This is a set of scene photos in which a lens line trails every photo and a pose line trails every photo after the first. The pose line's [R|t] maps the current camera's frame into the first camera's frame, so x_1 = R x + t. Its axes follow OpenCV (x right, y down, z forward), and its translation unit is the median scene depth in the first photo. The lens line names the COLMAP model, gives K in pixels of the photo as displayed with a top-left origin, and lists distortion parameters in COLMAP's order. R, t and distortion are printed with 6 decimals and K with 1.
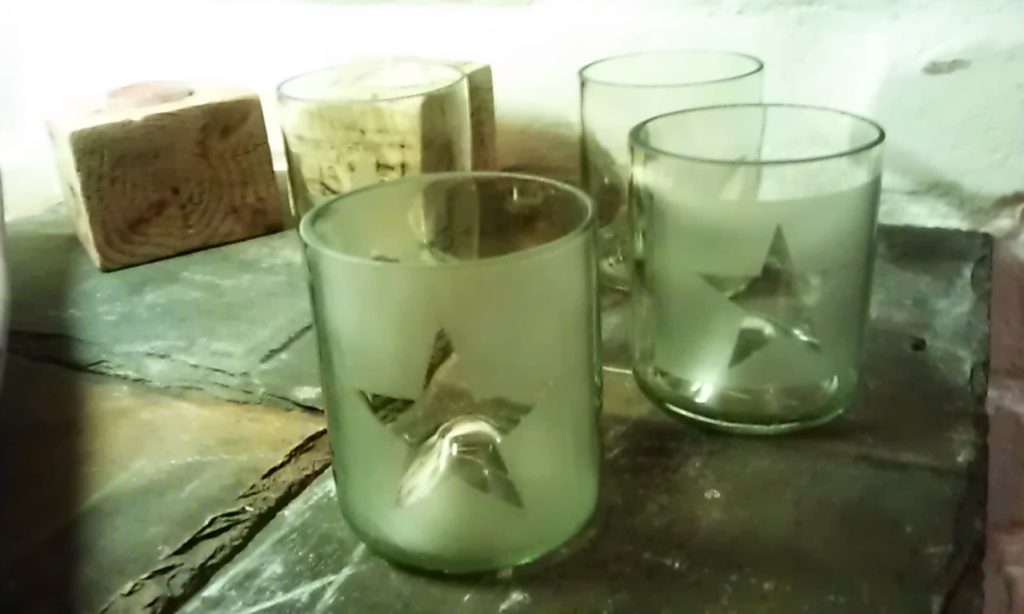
lens RADIAL K [[999.3, 0, 512.0], [0, 999.3, 307.0], [0, 0, 1]] dist [0.129314, -0.378114]
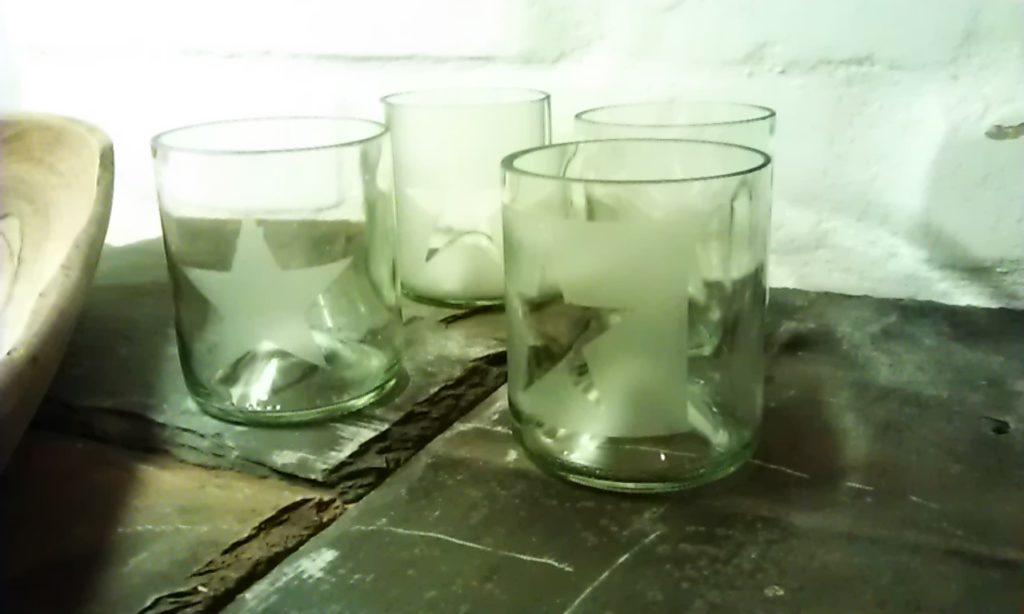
lens RADIAL K [[999.3, 0, 512.0], [0, 999.3, 307.0], [0, 0, 1]] dist [0.129314, -0.378114]
pose [[0.999328, 0.035156, -0.010384, -0.008020], [-0.036070, 0.993553, -0.107482, 0.042753], [0.006539, 0.107784, 0.994153, 0.135010]]
